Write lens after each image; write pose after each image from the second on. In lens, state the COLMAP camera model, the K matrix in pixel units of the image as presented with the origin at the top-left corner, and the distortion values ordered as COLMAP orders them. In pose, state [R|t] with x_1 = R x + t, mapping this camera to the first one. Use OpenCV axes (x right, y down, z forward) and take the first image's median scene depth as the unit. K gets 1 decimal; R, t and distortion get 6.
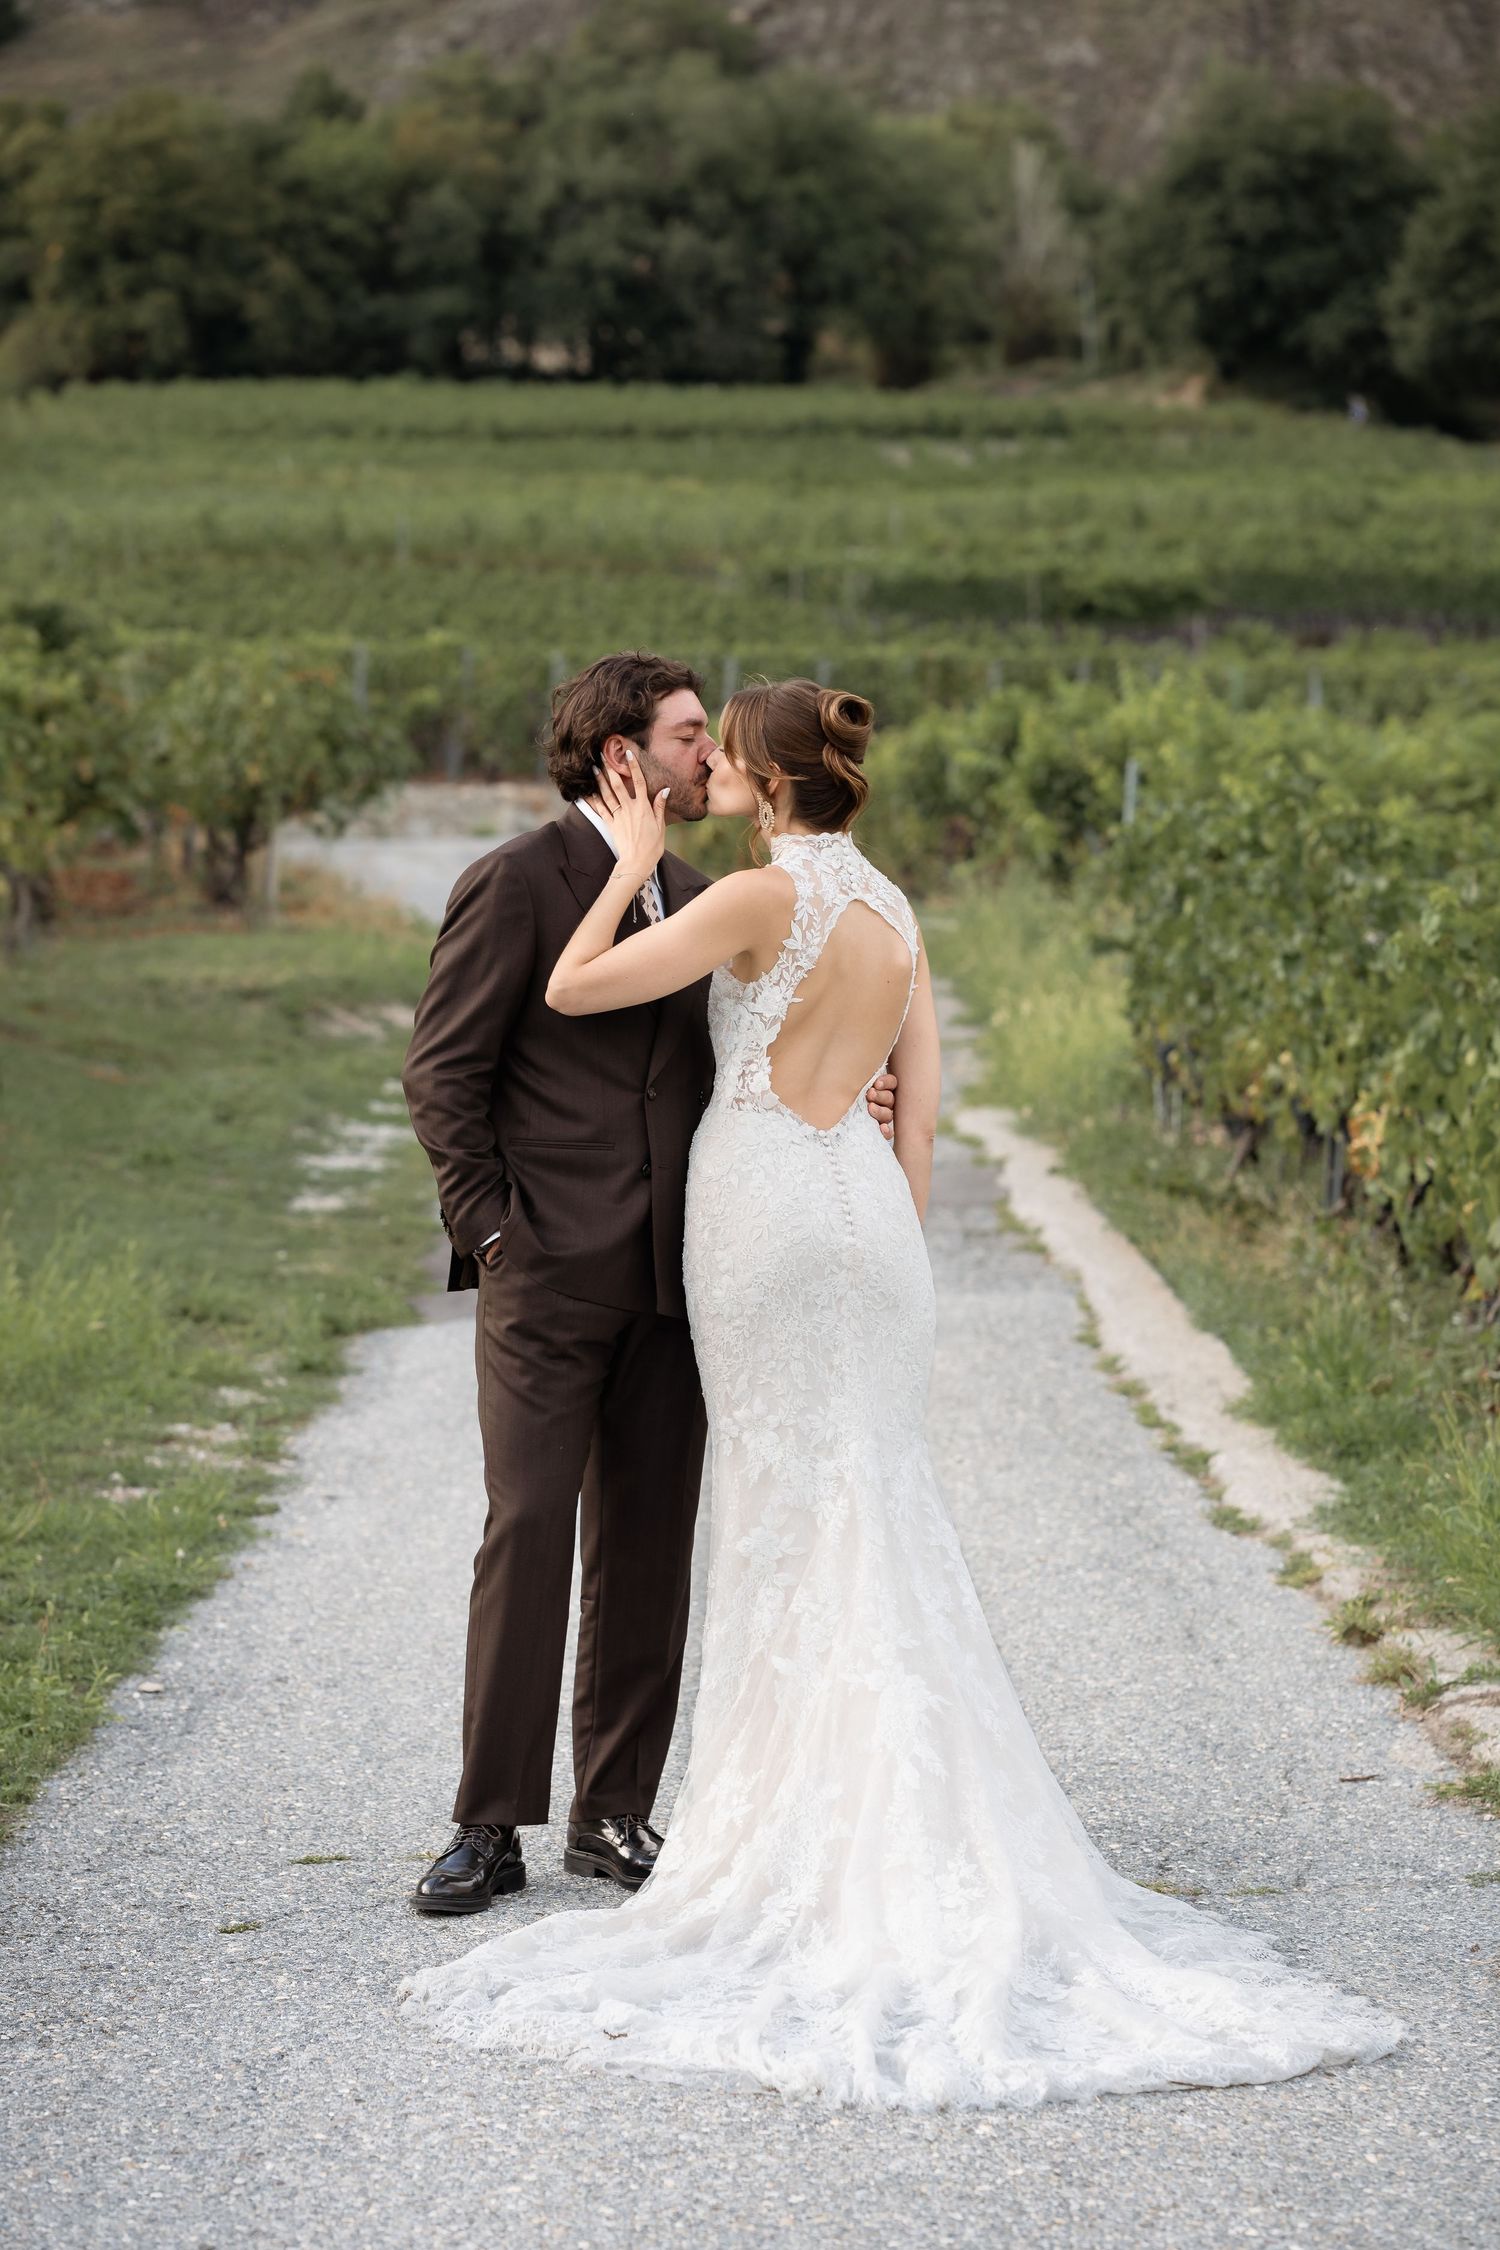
lens RADIAL K [[5577.8, 0, 756.3], [0, 5577.8, 1114.4], [0, 0, 1]] dist [-0.144573, 0.000000]
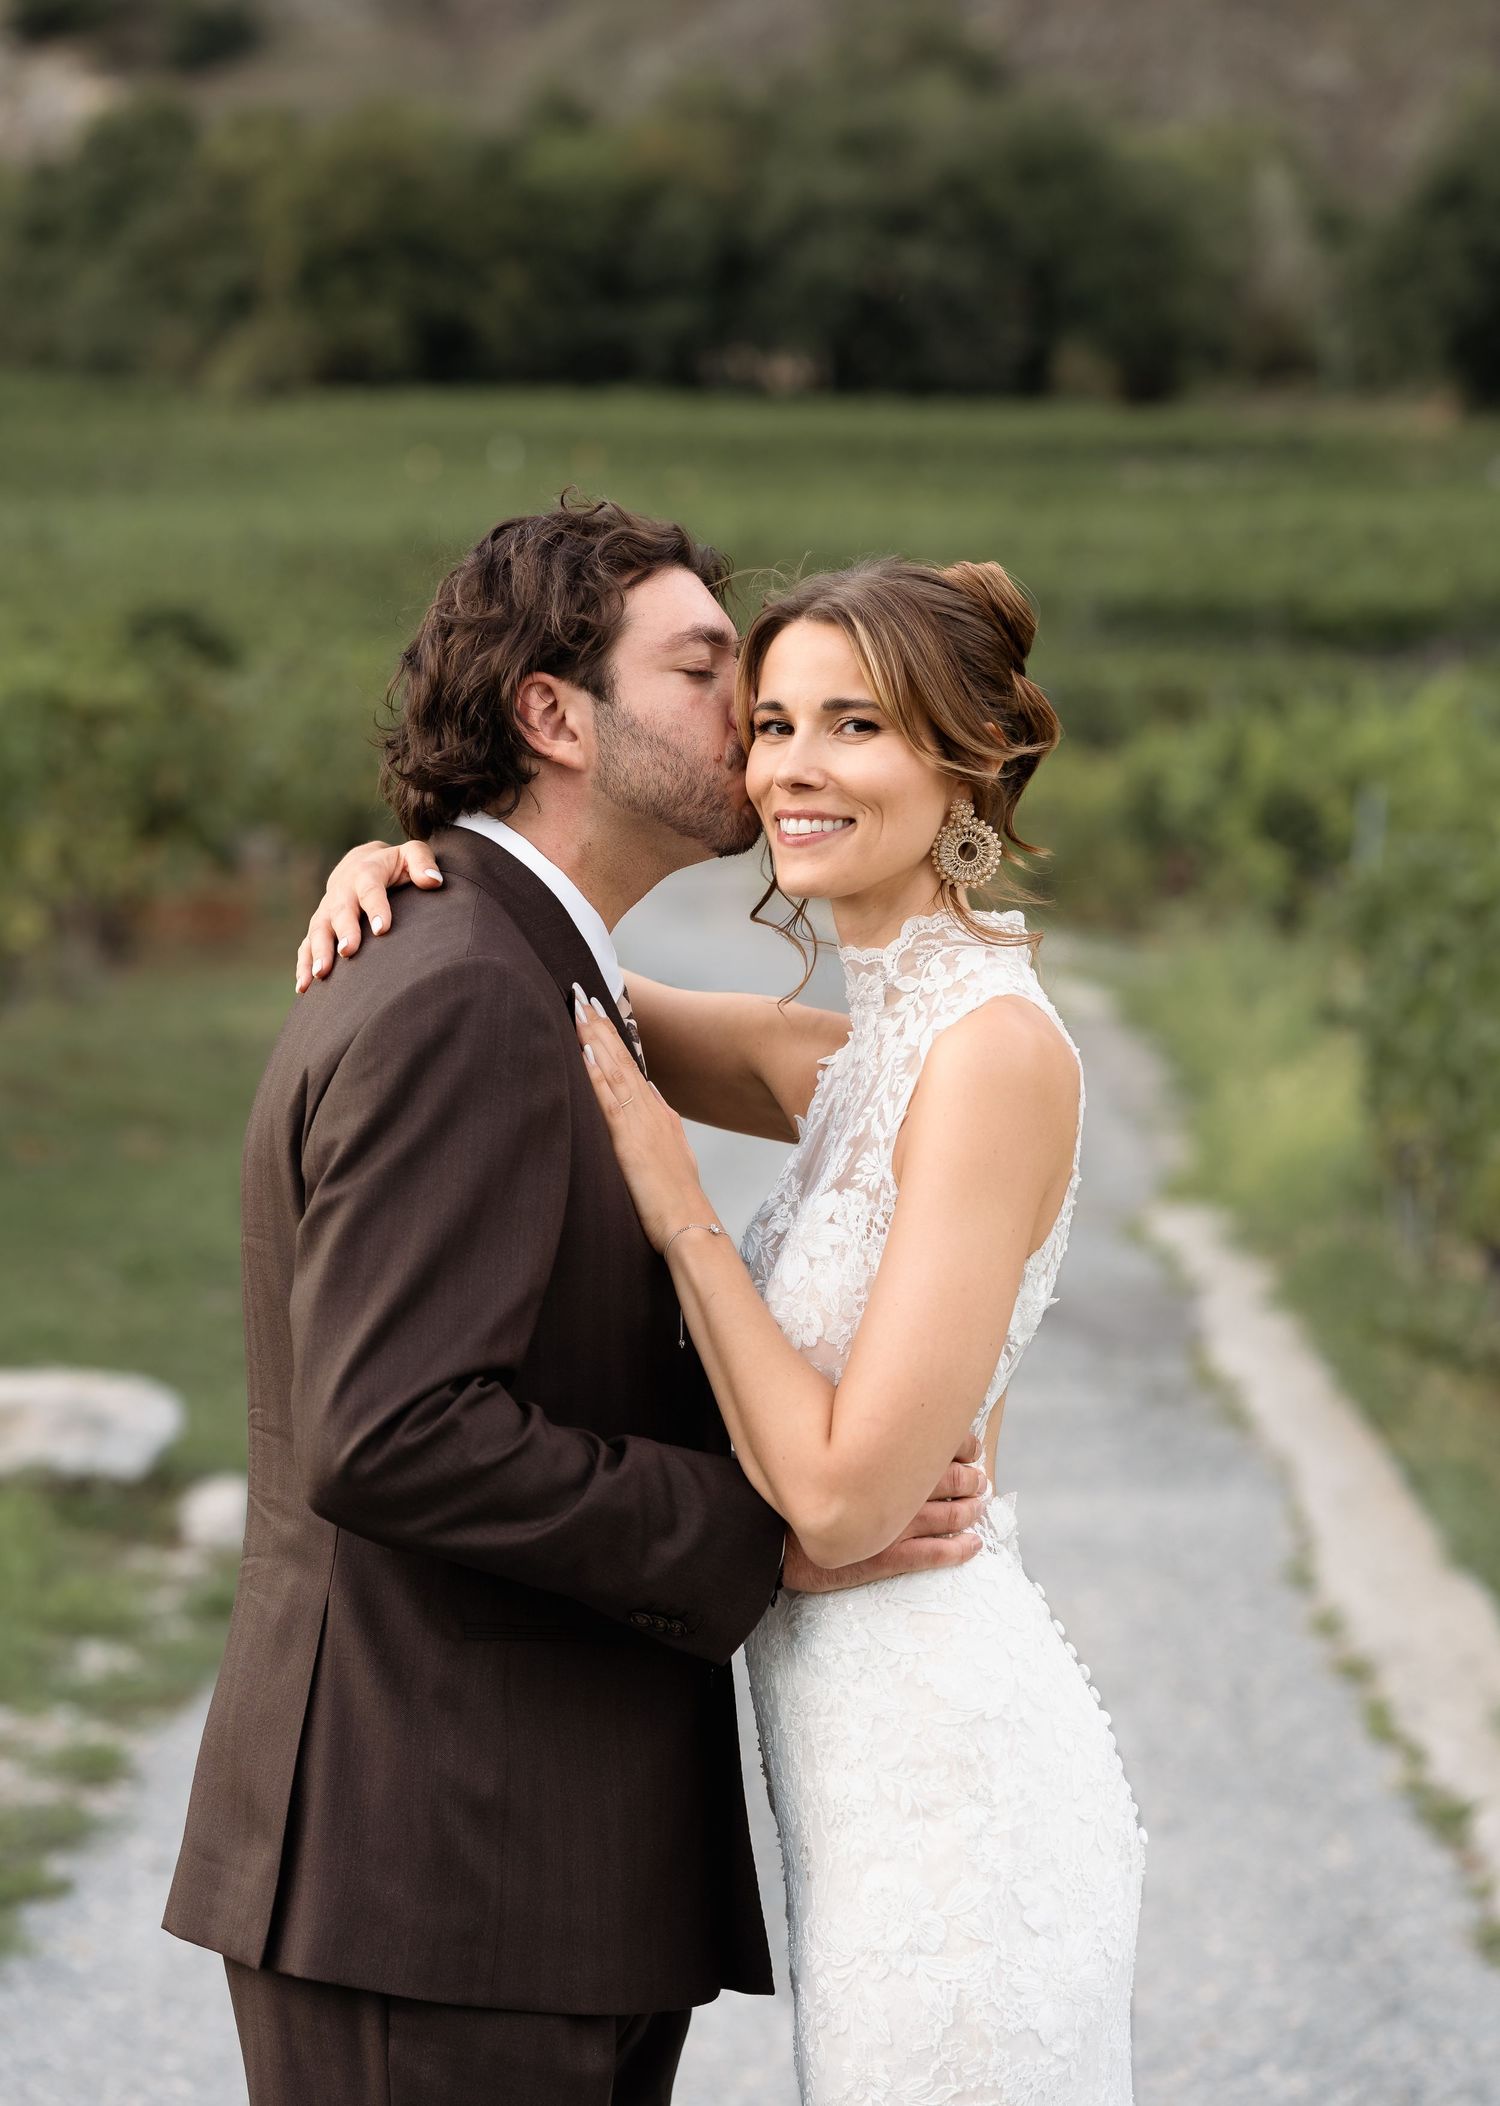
lens RADIAL K [[5574.1, 0, 741.7], [0, 5574.1, 1059.4], [0, 0, 1]] dist [-0.074272, 0.000000]
pose [[0.998869, 0.016473, -0.044605, 0.009179], [-0.017103, 0.999759, -0.013763, -0.008396], [0.044367, 0.014510, 0.998910, 0.136542]]
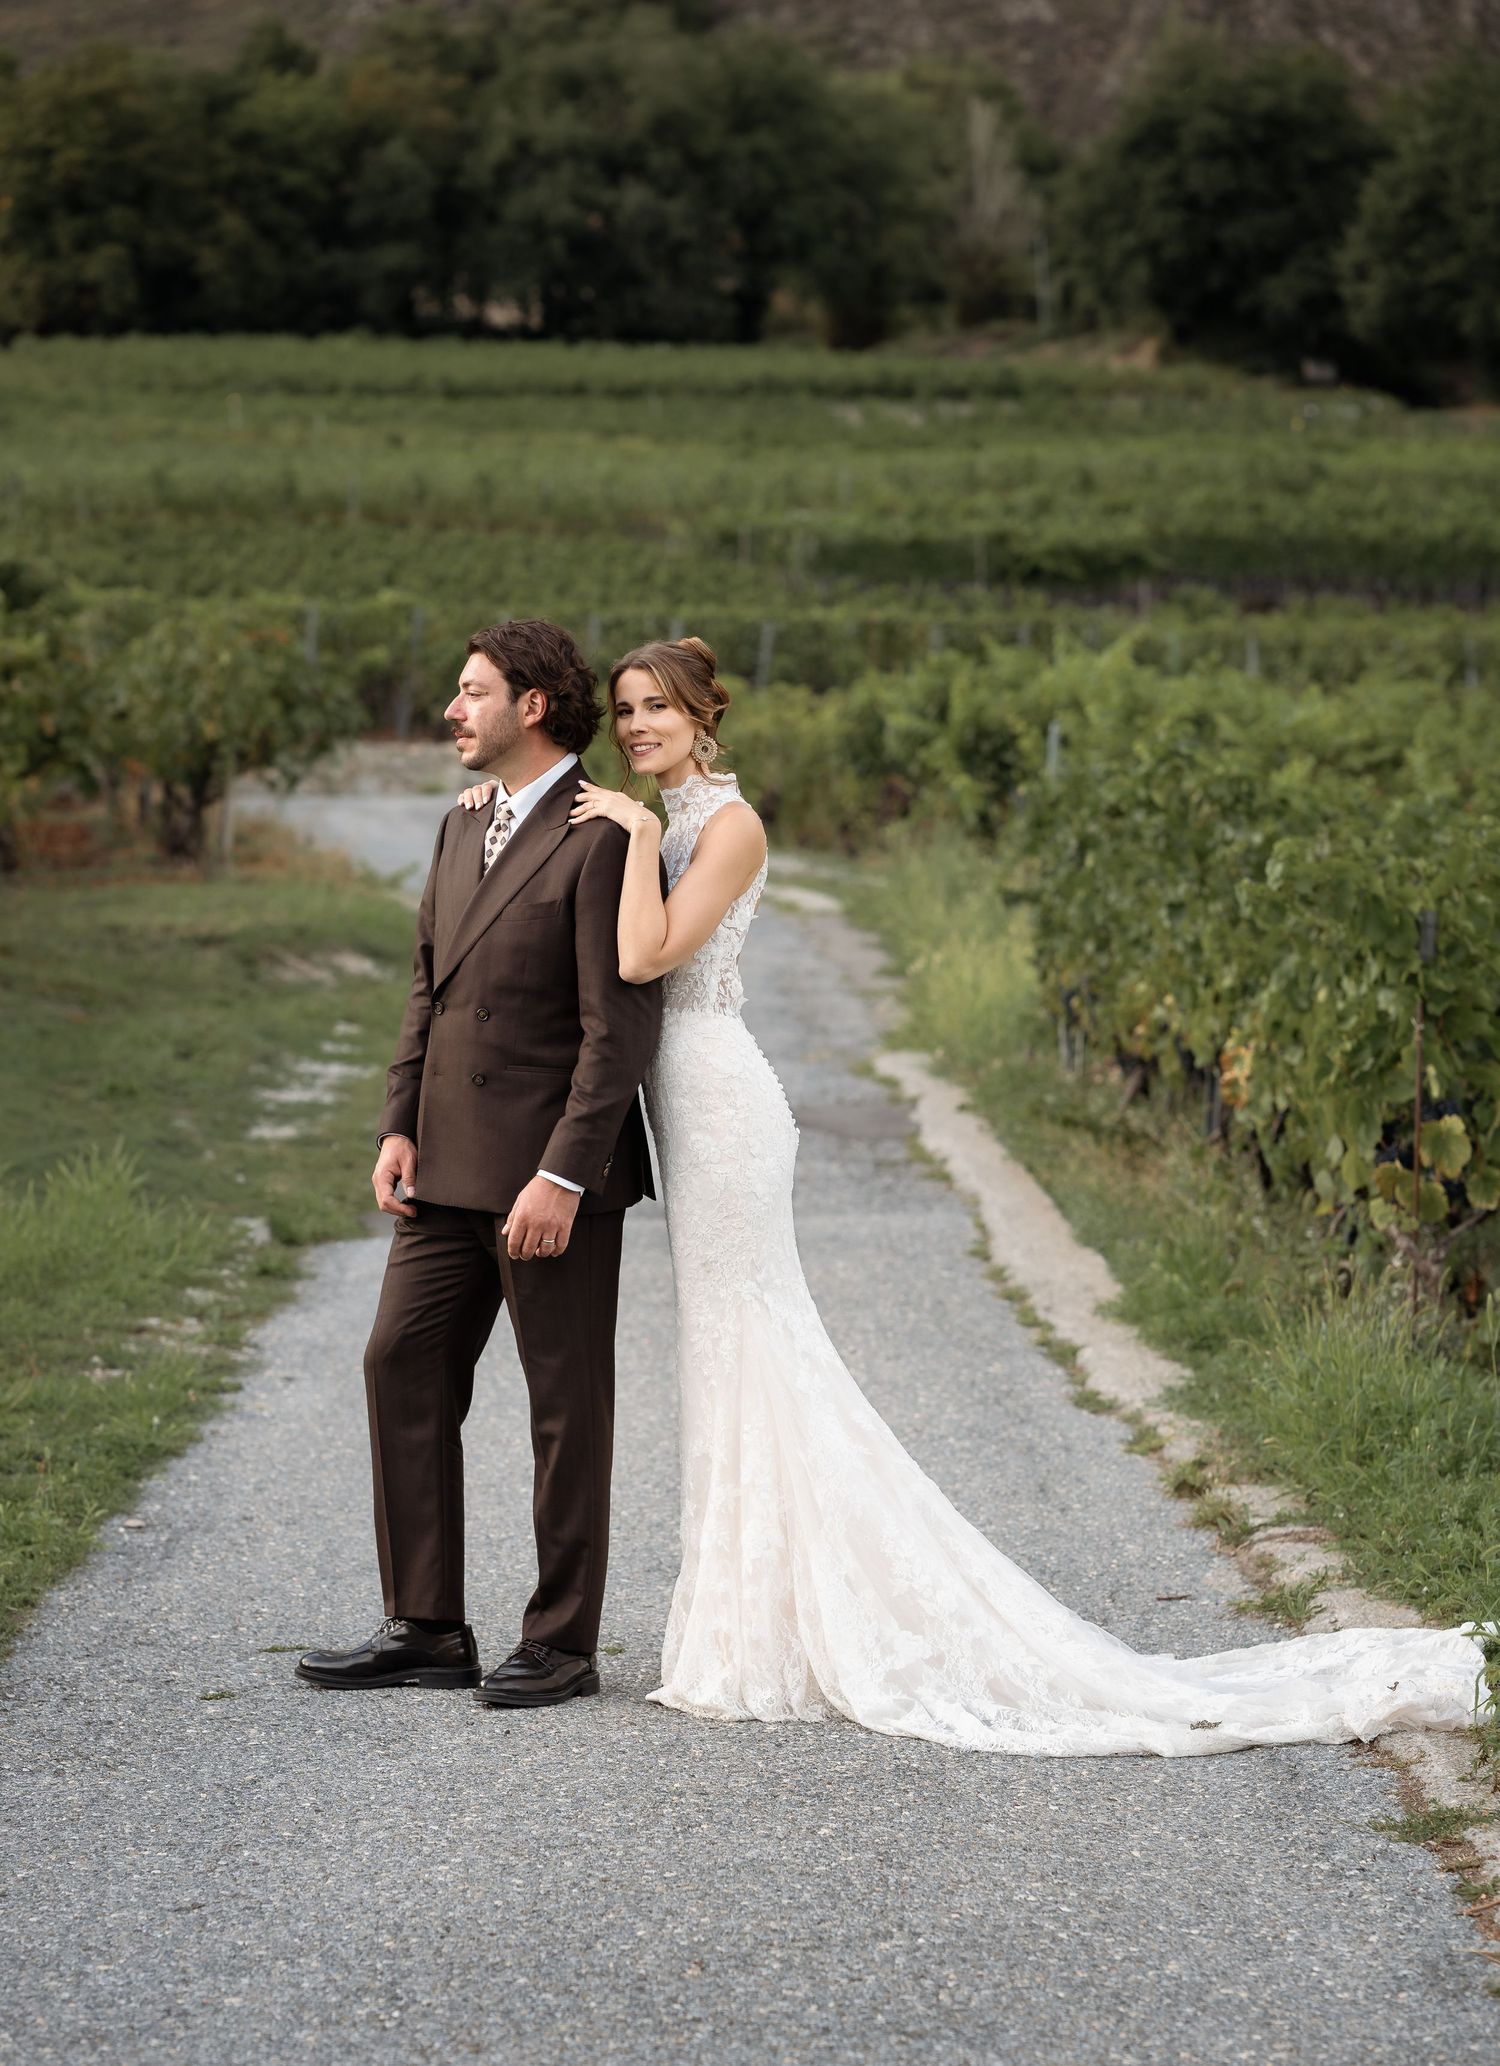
lens RADIAL K [[5639.3, 0, 745.8], [0, 5639.3, 1043.9], [0, 0, 1]] dist [-0.090969, 0.000000]
pose [[0.999952, 0.006918, 0.006977, 0.002877], [-0.006875, 0.999958, -0.006135, 0.003293], [-0.007019, 0.006087, 0.999957, -0.054199]]
